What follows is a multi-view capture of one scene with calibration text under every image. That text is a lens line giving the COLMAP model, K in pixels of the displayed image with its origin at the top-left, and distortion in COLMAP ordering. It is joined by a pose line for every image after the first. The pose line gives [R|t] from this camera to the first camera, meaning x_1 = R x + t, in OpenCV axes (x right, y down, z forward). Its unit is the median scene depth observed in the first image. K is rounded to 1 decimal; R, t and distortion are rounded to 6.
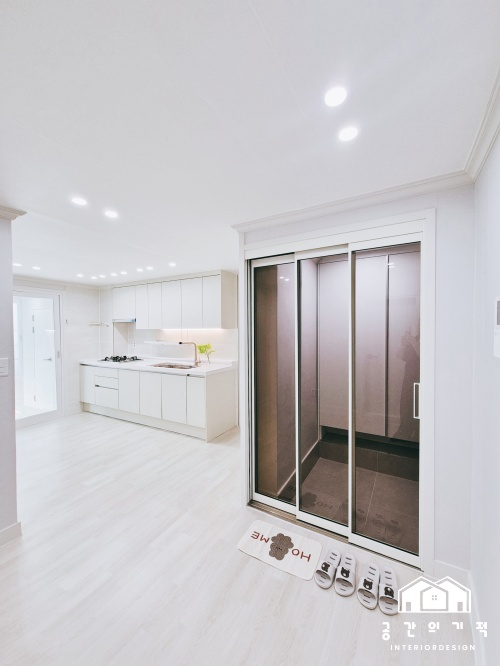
lens RADIAL K [[269.9, 0, 251.5], [0, 269.9, 334.8], [0, 0, 1]] dist [0.012292, -0.007463]
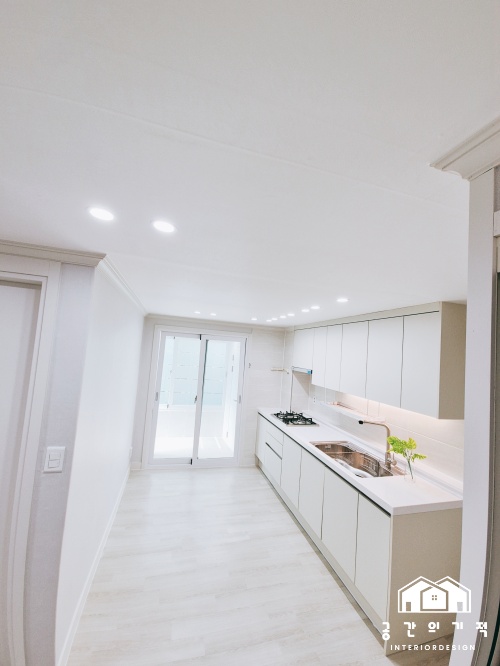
lens RADIAL K [[269.9, 0, 251.5], [0, 269.9, 334.8], [0, 0, 1]] dist [0.012292, -0.007463]
pose [[0.705878, 0.012826, -0.708217, -0.003633], [-0.093144, 0.992835, -0.074856, -0.101244], [0.702183, 0.118805, 0.702015, 0.376663]]
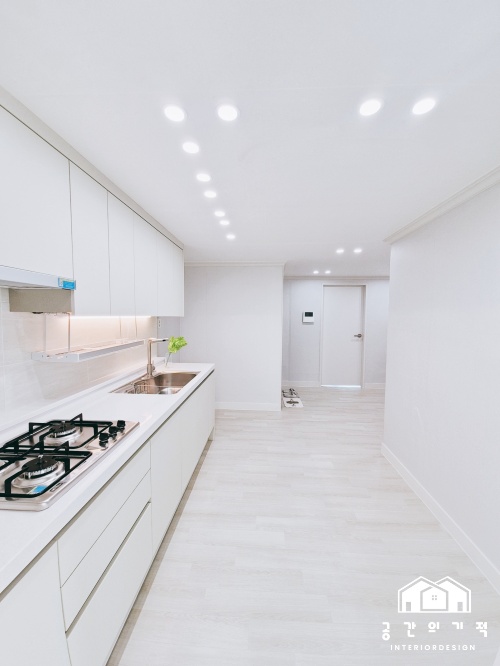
lens RADIAL K [[269.9, 0, 251.5], [0, 269.9, 334.8], [0, 0, 1]] dist [0.012292, -0.007463]
pose [[-0.438460, -0.061158, 0.896667, -0.911563], [0.015542, 0.997017, 0.075602, -0.024523], [-0.898616, 0.047084, -0.436201, 1.125440]]
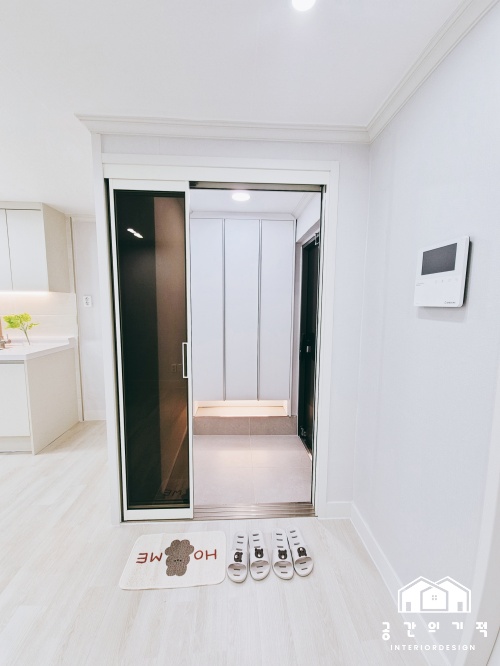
lens RADIAL K [[269.9, 0, 251.5], [0, 269.9, 334.8], [0, 0, 1]] dist [0.012292, -0.007463]
pose [[0.839343, -0.045886, 0.541662, -0.054297], [-0.001933, 0.996173, 0.087385, 0.025716], [-0.543599, -0.074393, 0.836042, 0.121015]]
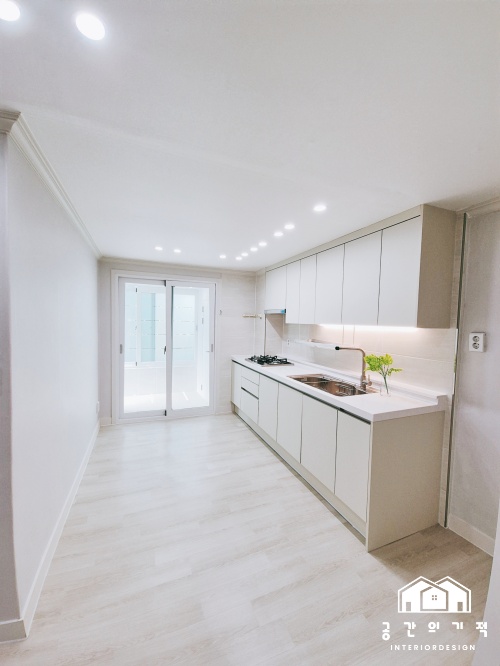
lens RADIAL K [[269.9, 0, 251.5], [0, 269.9, 334.8], [0, 0, 1]] dist [0.012292, -0.007463]
pose [[0.781571, 0.056405, -0.621260, -0.037854], [-0.042340, 0.998404, 0.037380, -0.014775], [0.622377, -0.002911, 0.782712, 0.413808]]
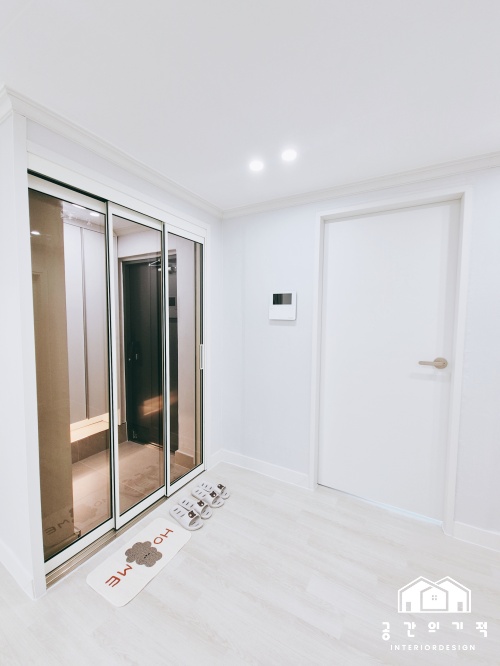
lens RADIAL K [[269.9, 0, 251.5], [0, 269.9, 334.8], [0, 0, 1]] dist [0.012292, -0.007463]
pose [[0.000561, -0.059308, 0.998240, -0.328163], [0.011849, 0.998170, 0.059297, 0.019306], [-0.999930, 0.011795, 0.001262, 0.302017]]
